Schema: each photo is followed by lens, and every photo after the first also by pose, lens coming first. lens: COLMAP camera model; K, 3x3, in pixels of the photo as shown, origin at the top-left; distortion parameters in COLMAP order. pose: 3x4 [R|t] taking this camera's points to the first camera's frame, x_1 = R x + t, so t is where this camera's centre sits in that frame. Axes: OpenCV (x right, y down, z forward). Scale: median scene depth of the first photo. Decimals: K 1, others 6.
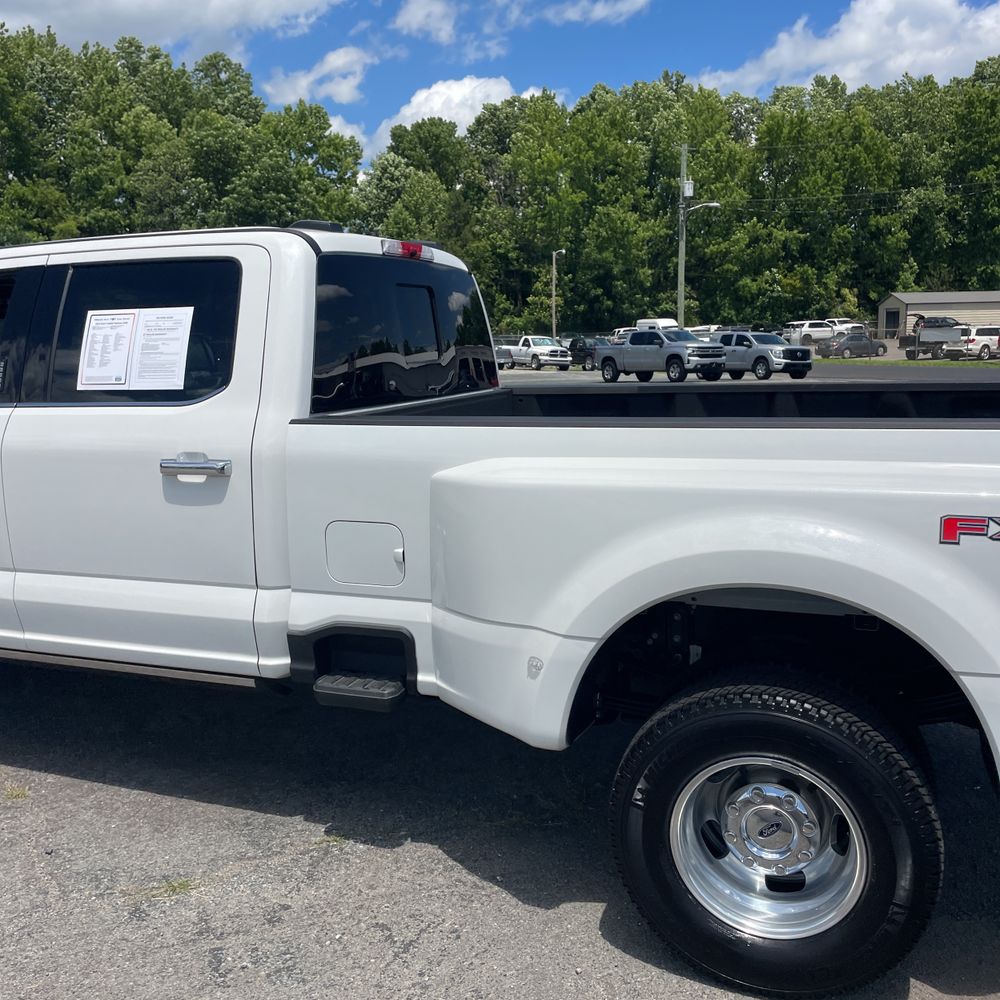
lens RADIAL K [[1032.4, 0, 498.5], [0, 1032.4, 487.3], [0, 0, 1]] dist [0.099607, -0.153088]
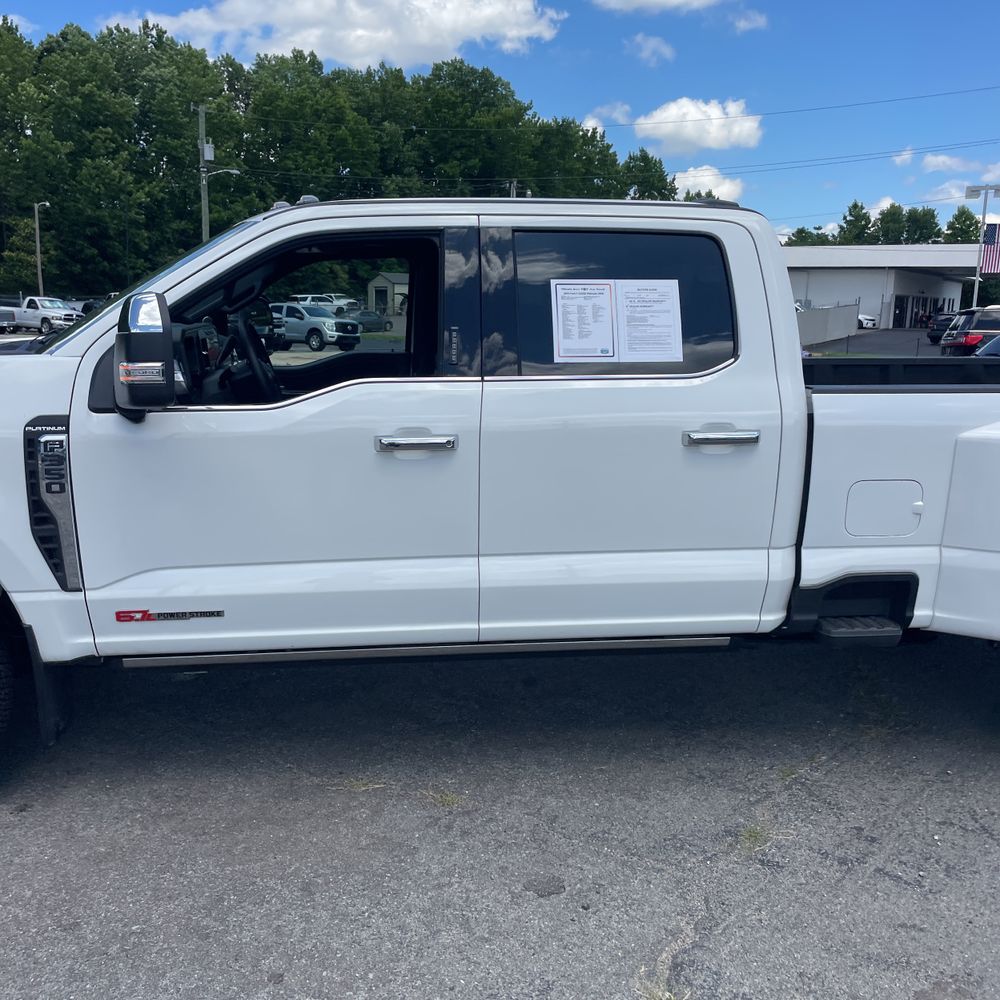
lens RADIAL K [[1032.4, 0, 498.5], [0, 1032.4, 487.3], [0, 0, 1]] dist [0.099607, -0.153088]
pose [[0.862491, -0.053762, 0.503209, -0.846634], [0.039837, 0.998468, 0.038396, -0.015434], [-0.504502, -0.013070, 0.863312, 0.185989]]
